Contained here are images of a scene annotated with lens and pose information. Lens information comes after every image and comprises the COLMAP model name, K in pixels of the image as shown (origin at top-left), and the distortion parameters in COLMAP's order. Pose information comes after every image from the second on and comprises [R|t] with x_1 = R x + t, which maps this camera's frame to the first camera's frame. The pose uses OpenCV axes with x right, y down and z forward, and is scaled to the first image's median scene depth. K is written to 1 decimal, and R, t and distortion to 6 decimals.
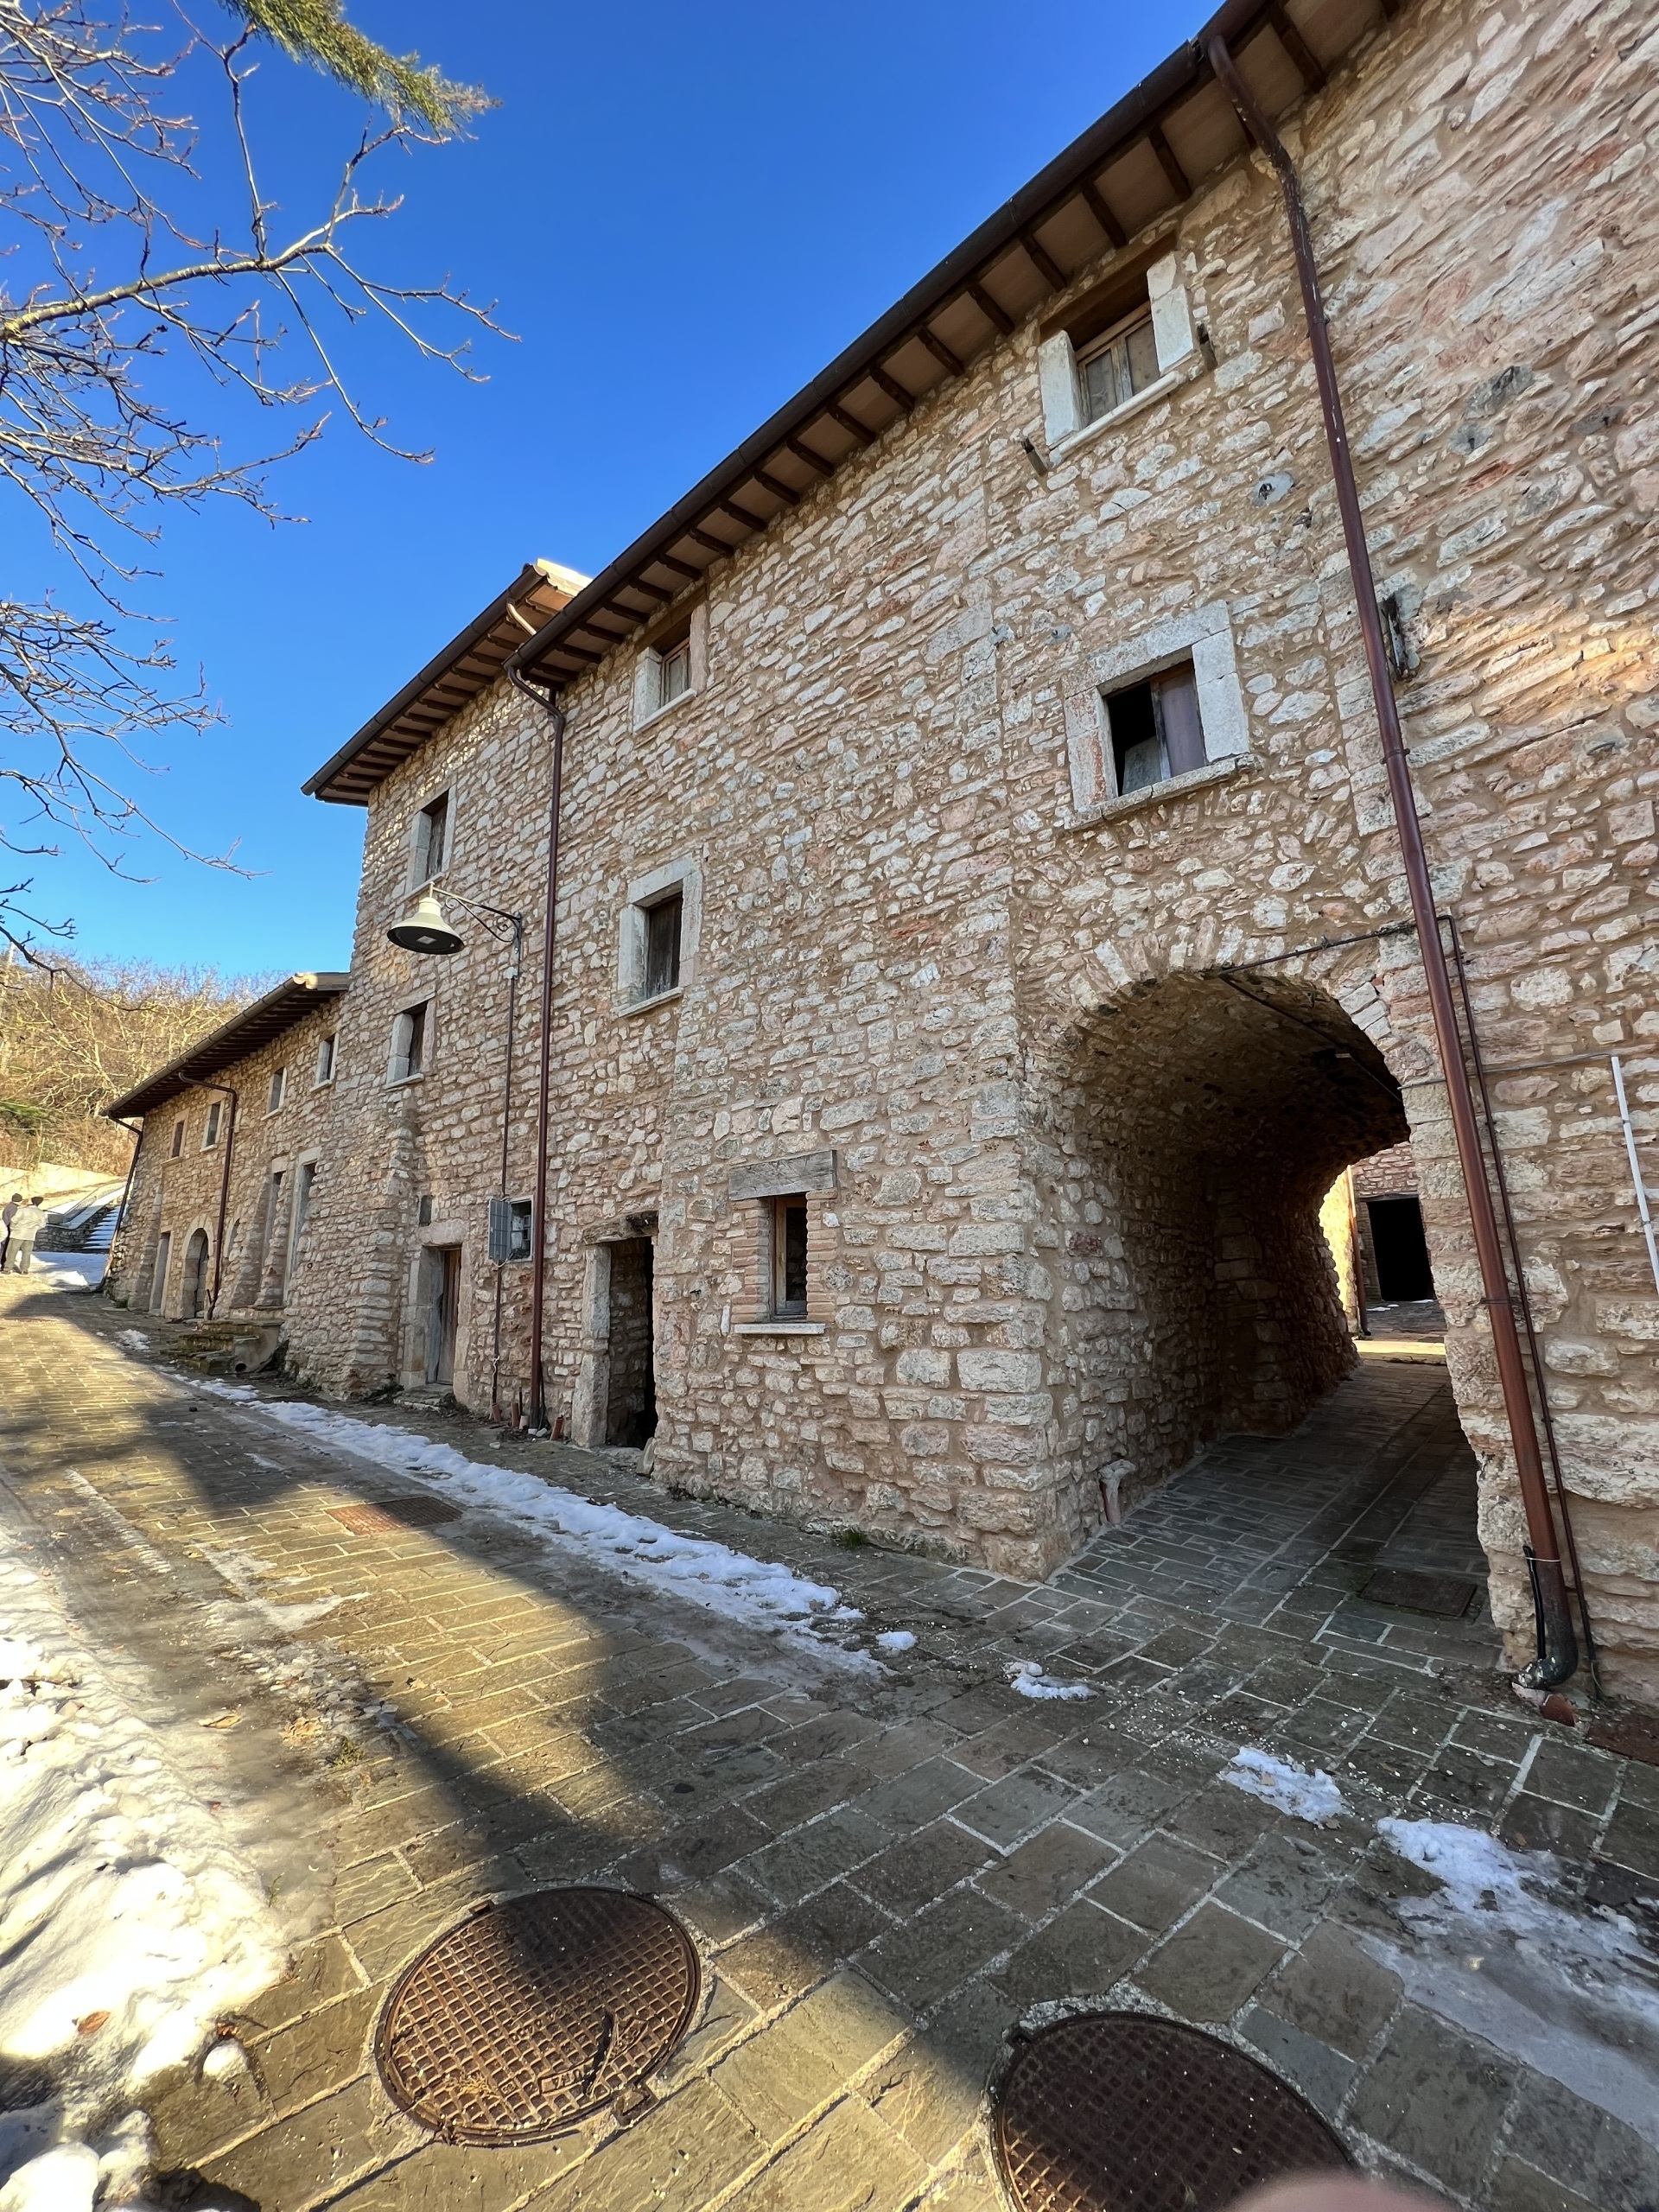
lens RADIAL K [[886.9, 0, 827.5], [0, 886.9, 1104.7], [0, 0, 1]] dist [-0.002094, 0.000180]
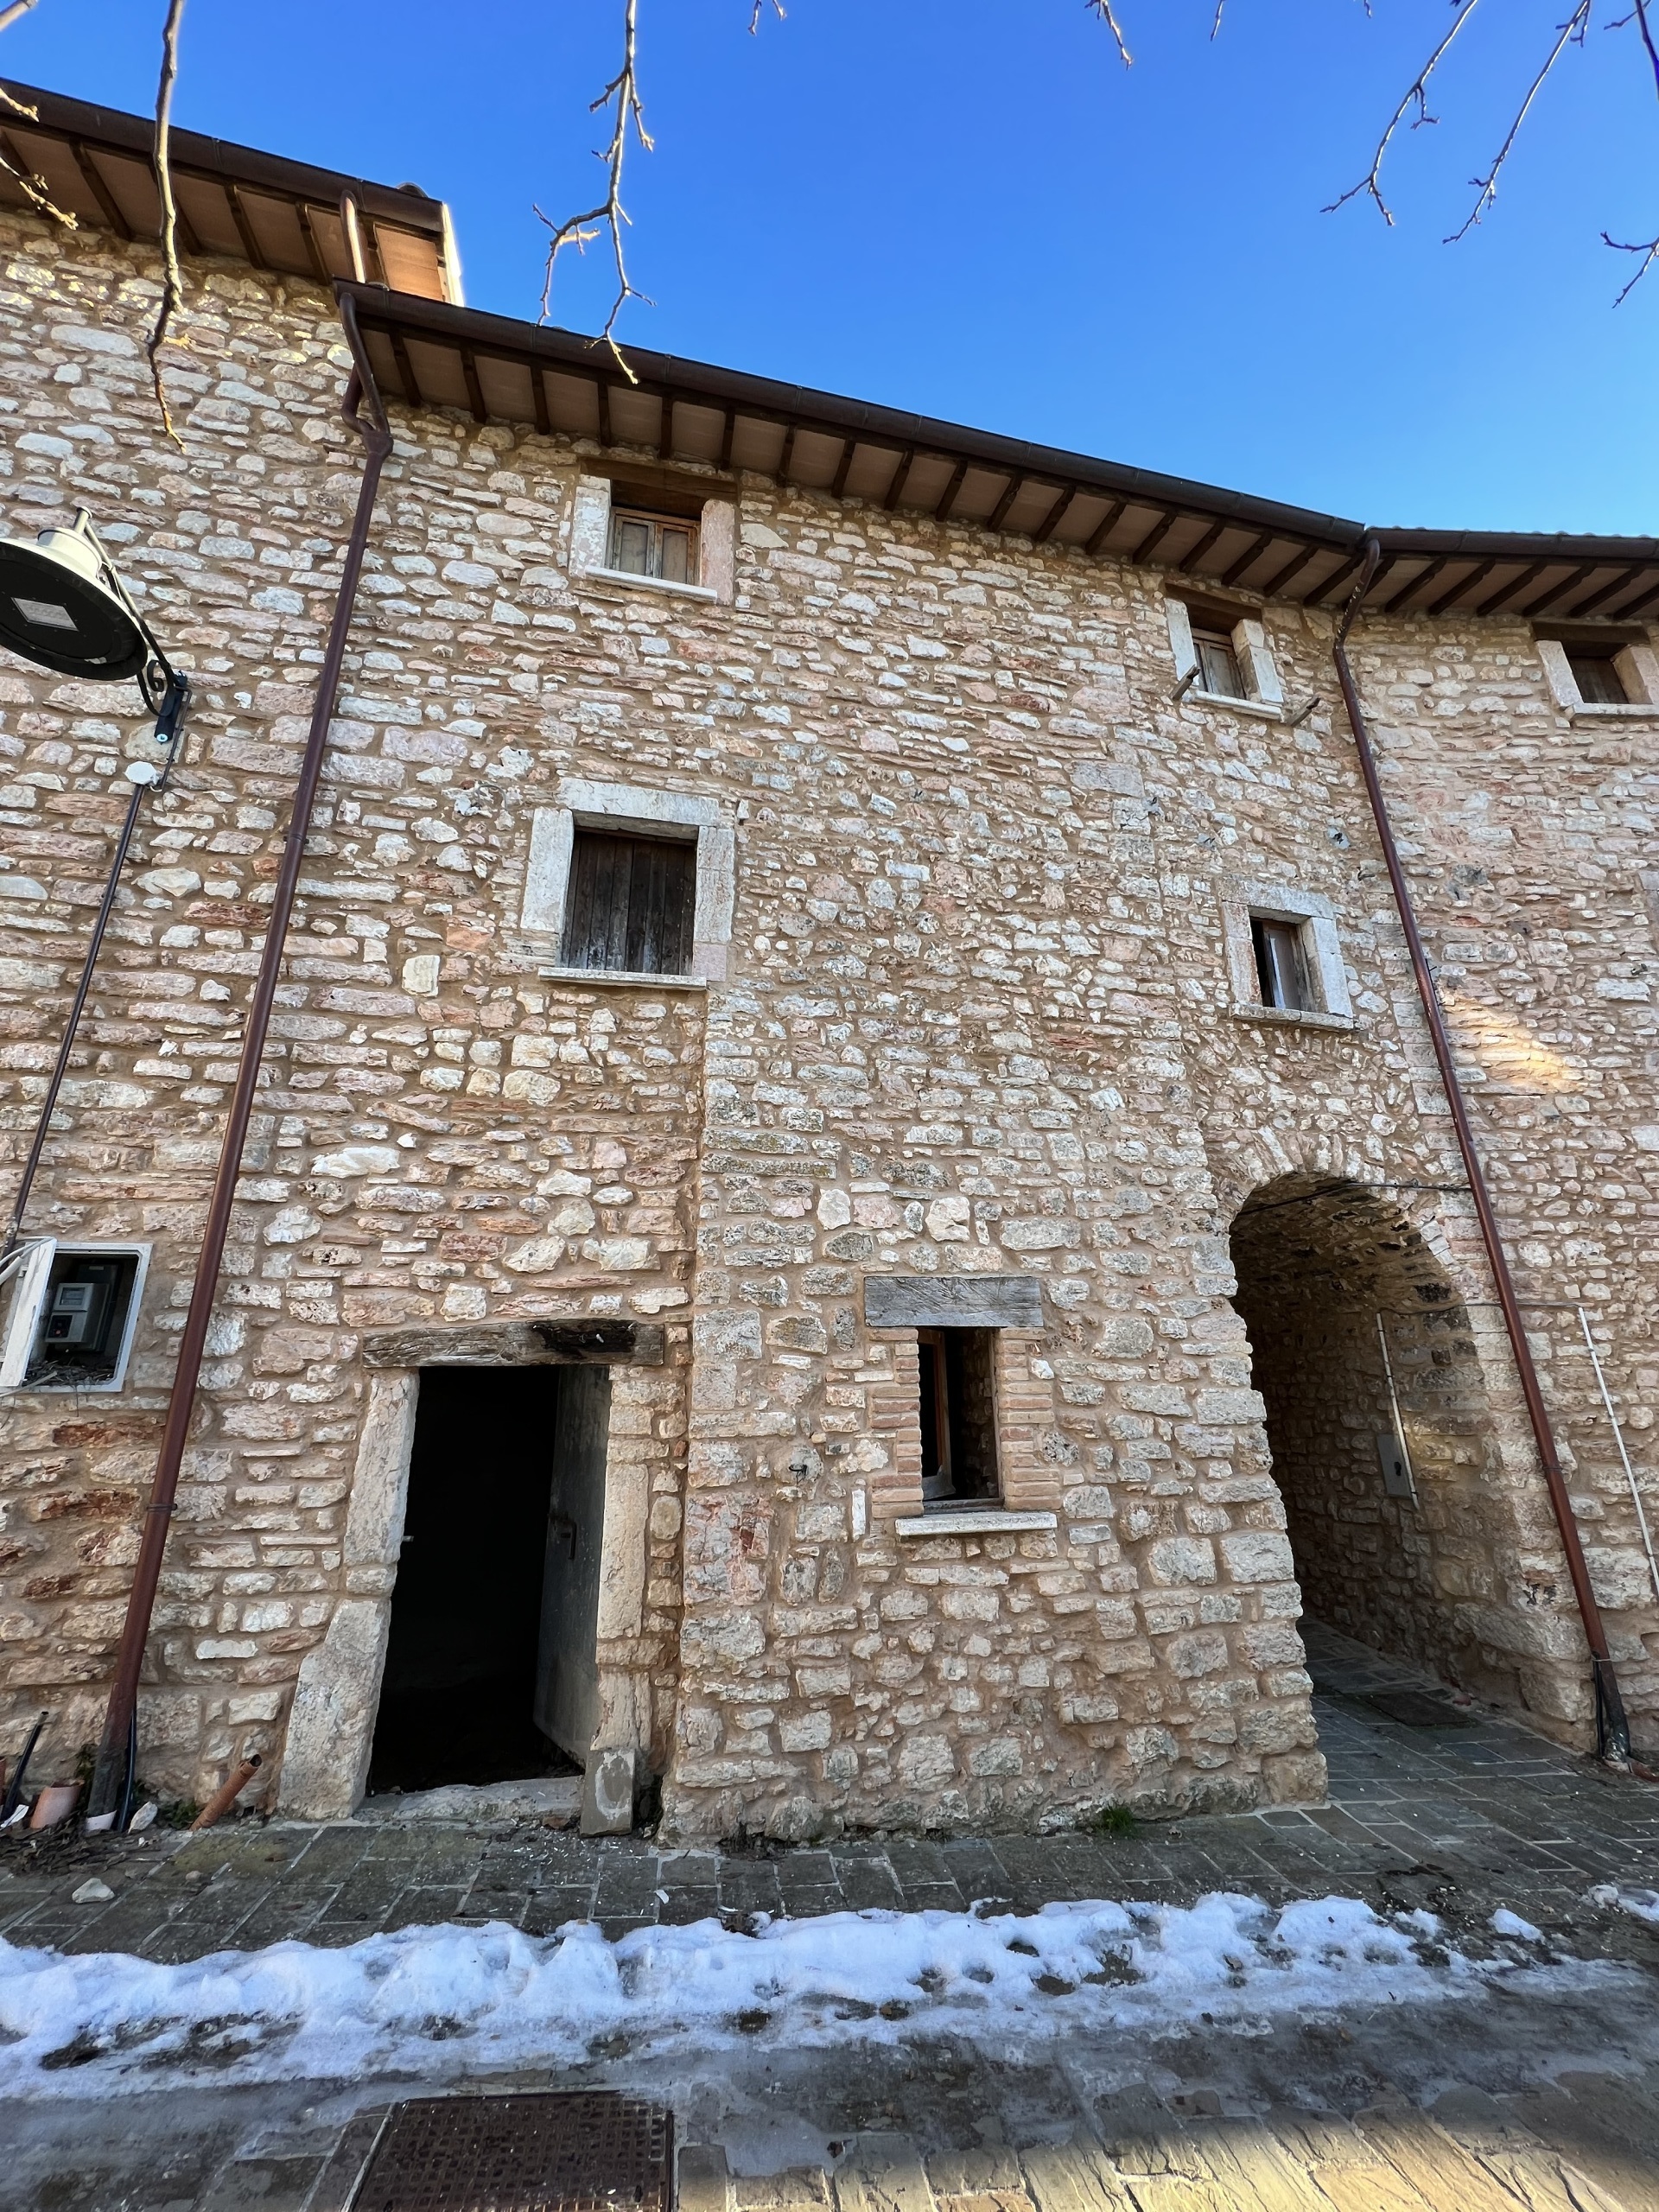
lens RADIAL K [[886.9, 0, 827.2], [0, 886.9, 1104.8], [0, 0, 1]] dist [-0.002094, 0.000180]
pose [[0.587765, 0.274556, 0.761020, -0.724494], [-0.174522, 0.961537, -0.212107, 0.100358], [-0.789984, -0.008146, 0.613073, 0.644329]]
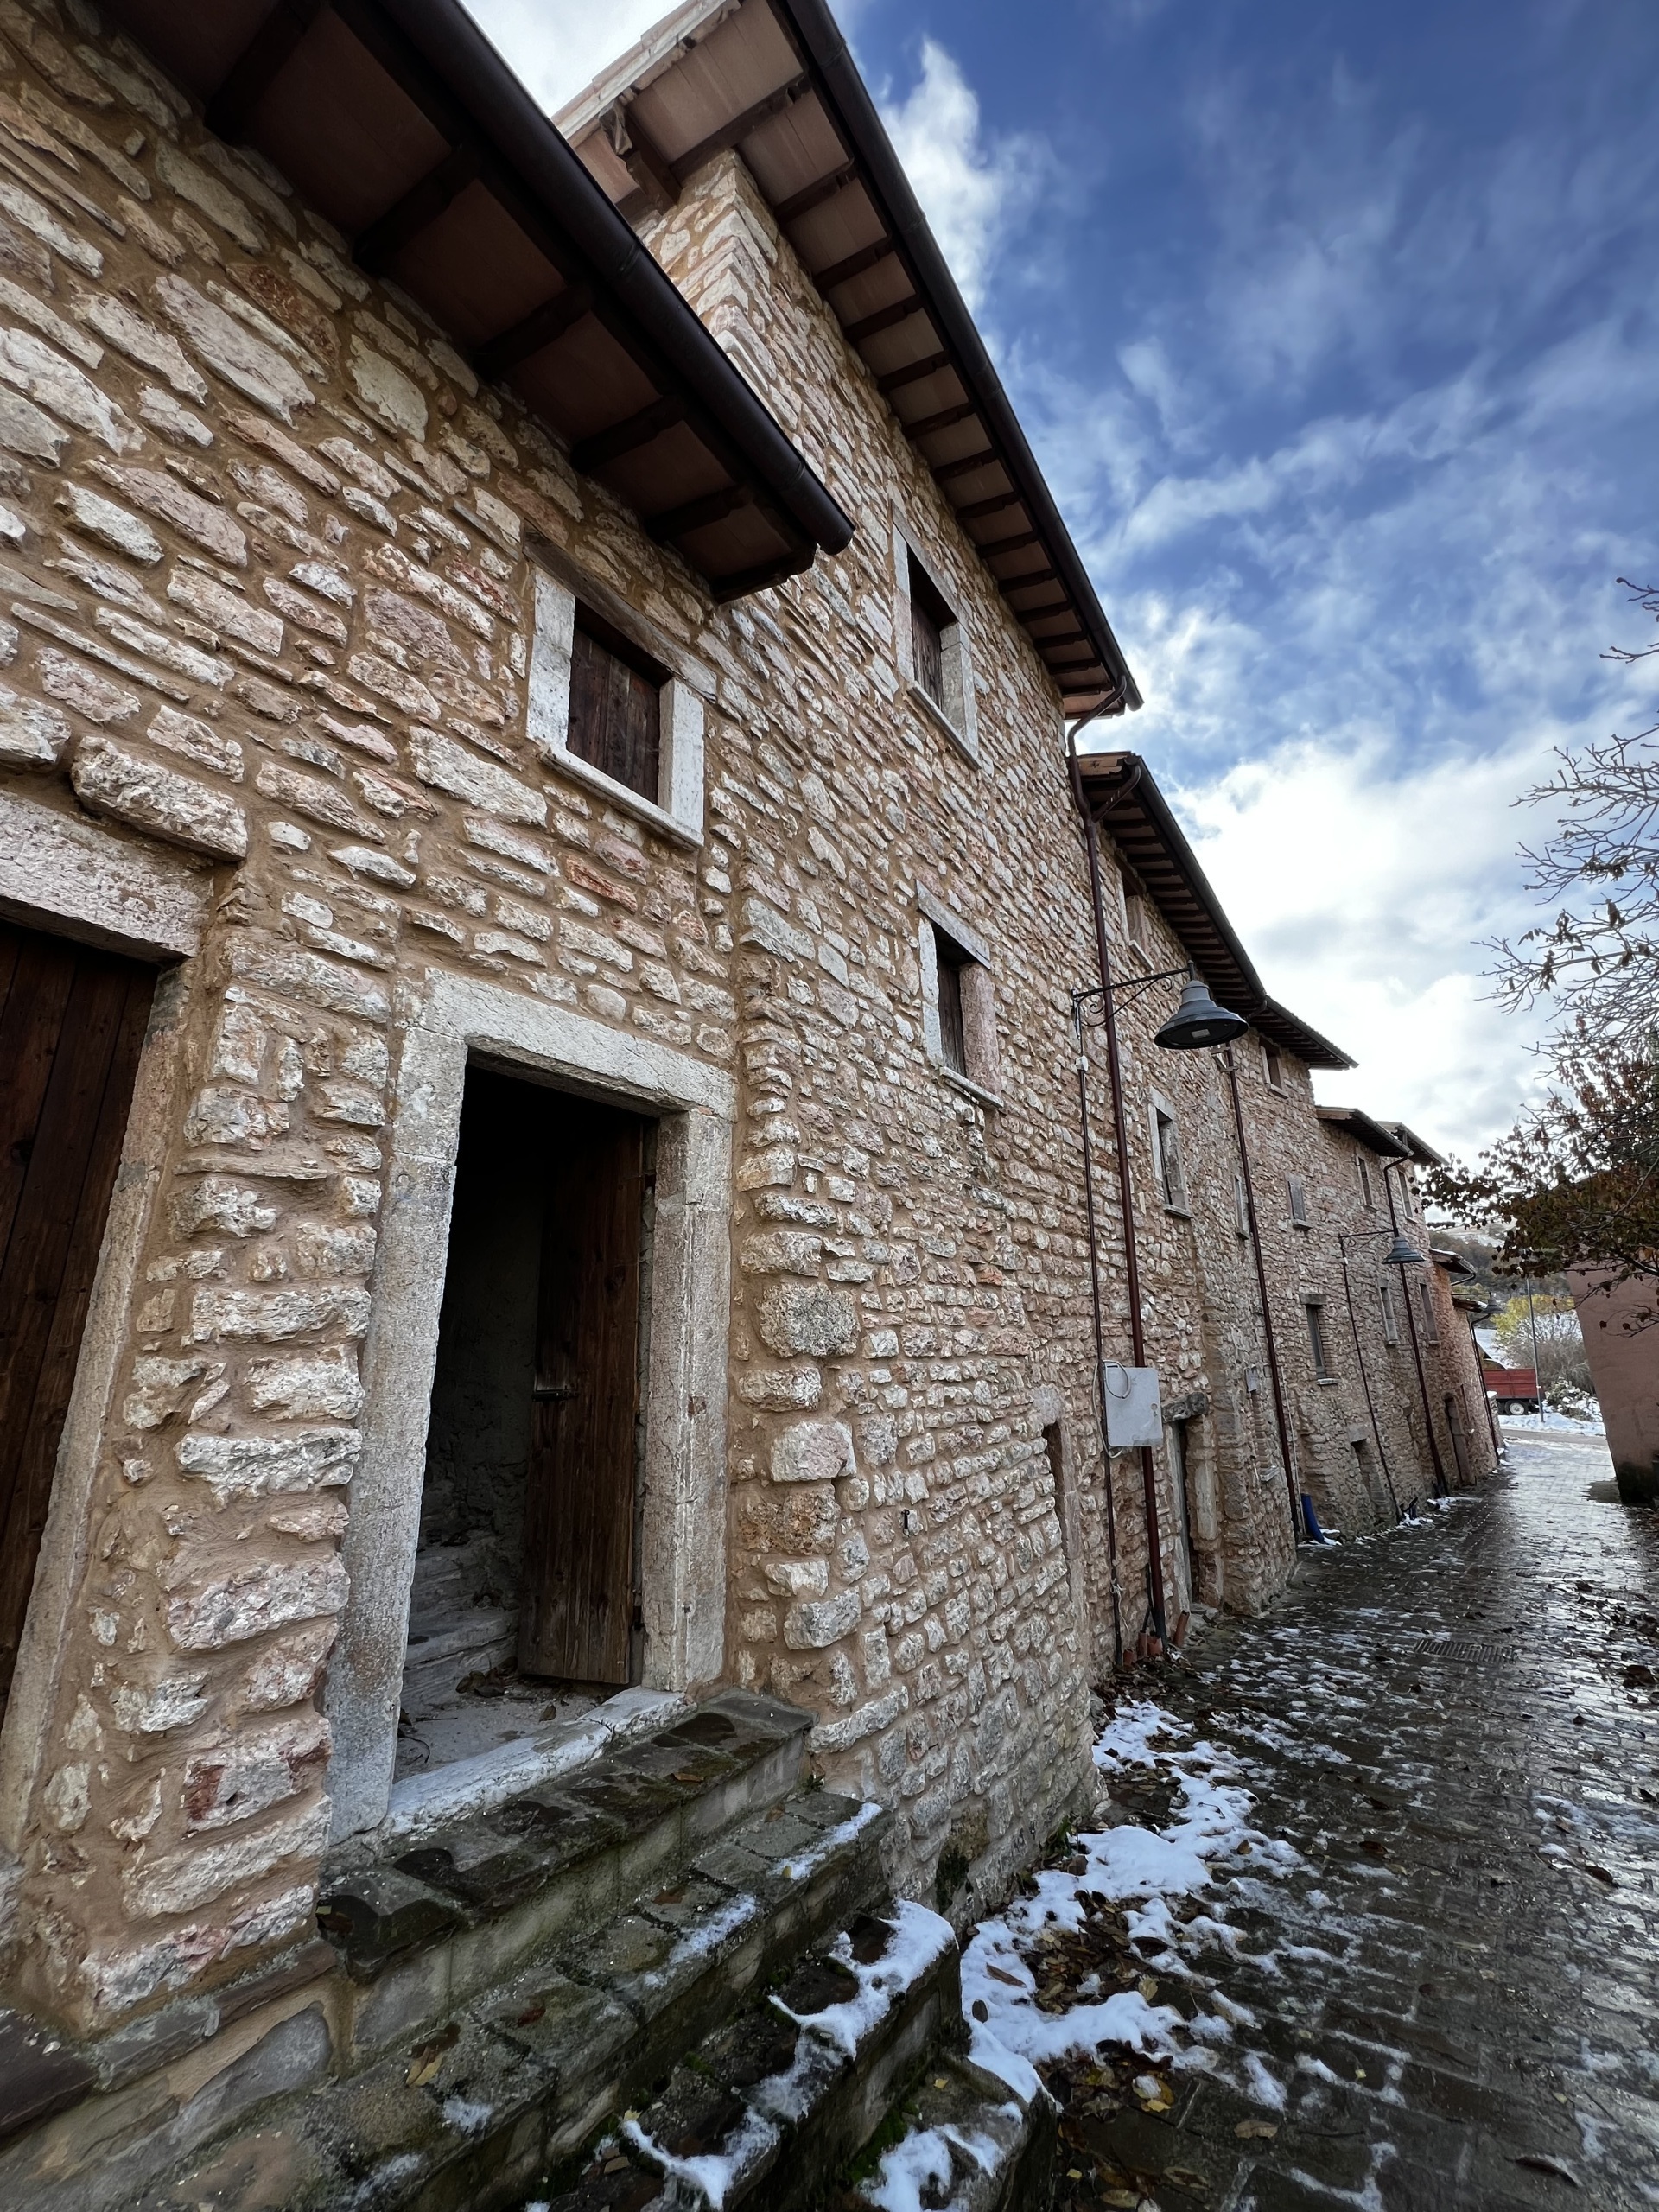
lens RADIAL K [[889.2, 0, 838.5], [0, 889.2, 1102.0], [0, 0, 1]] dist [0.001300, -0.000055]
pose [[-0.127520, 0.286506, 0.949554, -1.700908], [-0.200657, 0.930121, -0.307589, 0.271264], [-0.971327, -0.229758, -0.061120, 1.992390]]
